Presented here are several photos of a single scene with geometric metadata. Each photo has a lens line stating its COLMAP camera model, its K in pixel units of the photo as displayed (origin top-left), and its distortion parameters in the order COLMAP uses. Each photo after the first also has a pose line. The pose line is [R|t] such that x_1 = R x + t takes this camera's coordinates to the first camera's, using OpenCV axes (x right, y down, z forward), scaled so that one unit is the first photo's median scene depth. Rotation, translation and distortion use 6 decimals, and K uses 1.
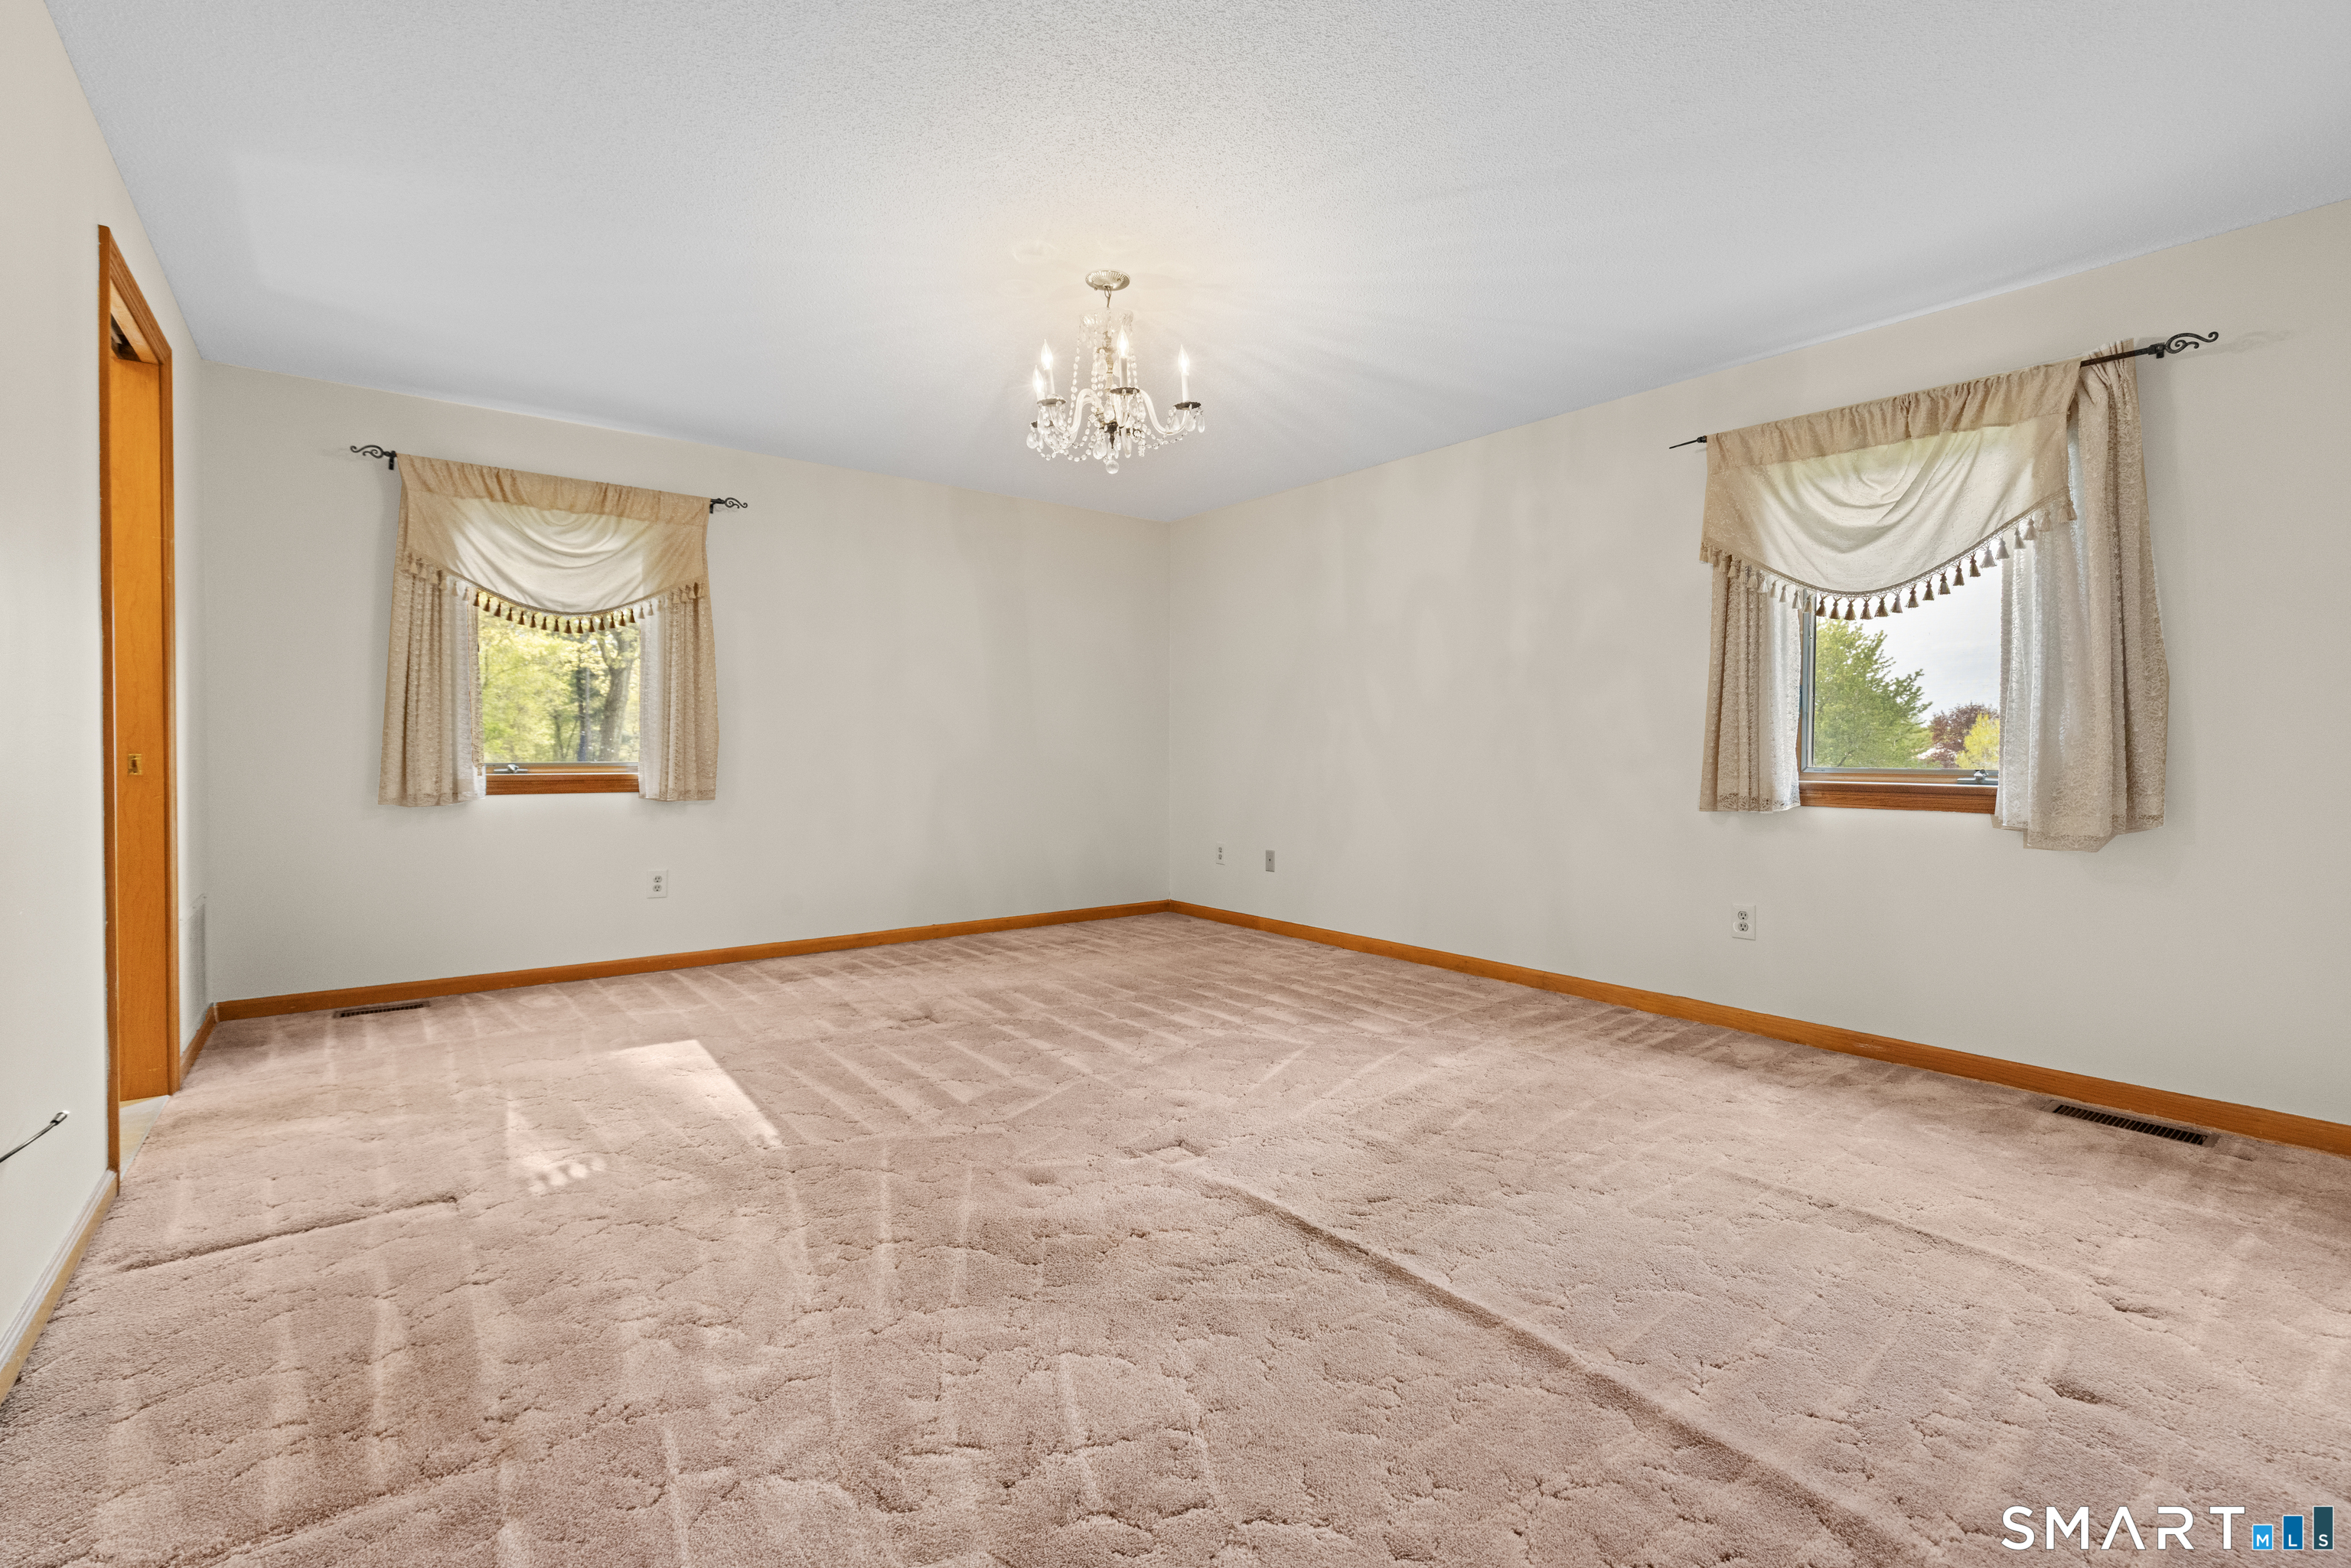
lens RADIAL K [[1065.0, 0, 1177.2], [0, 1065.0, 770.2], [0, 0, 1]] dist [0.001258, 0.000134]
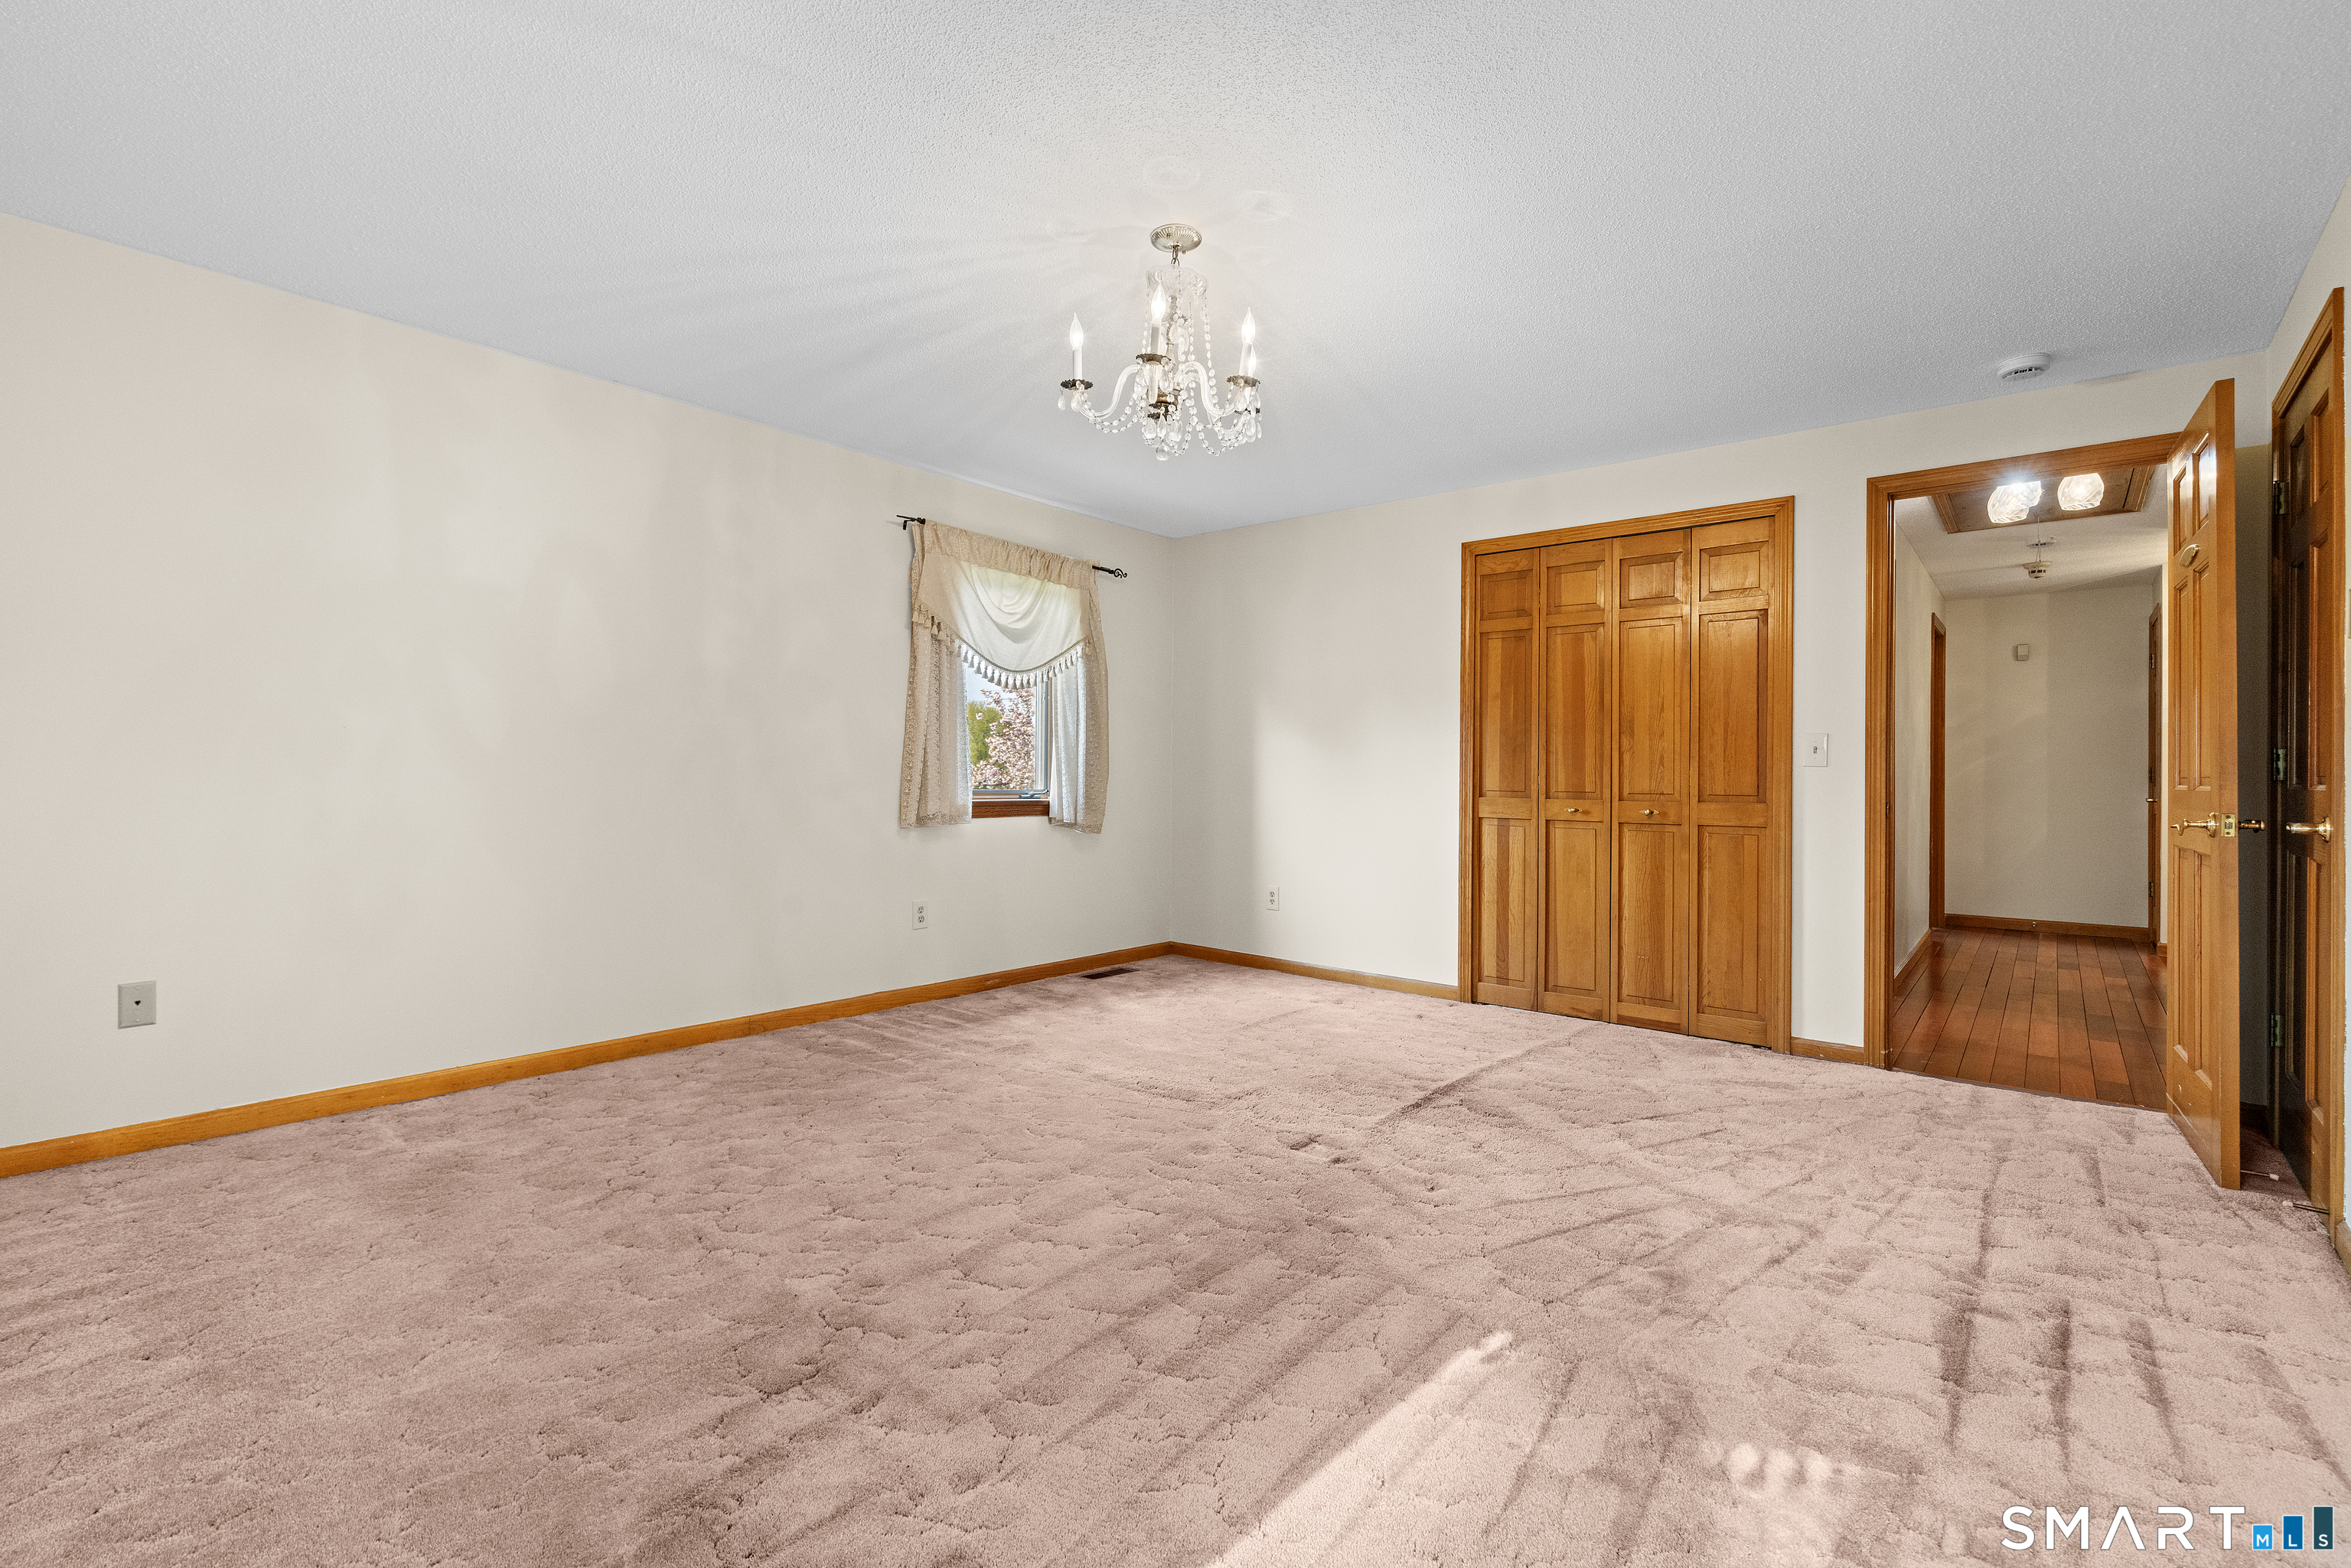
lens RADIAL K [[1065.0, 0, 1177.2], [0, 1065.0, 770.2], [0, 0, 1]] dist [0.001258, 0.000134]
pose [[-0.237351, -0.001692, 0.971423, -0.841554], [0.006766, 0.999971, 0.003395, -0.032730], [-0.971400, 0.007379, -0.237332, 1.128495]]
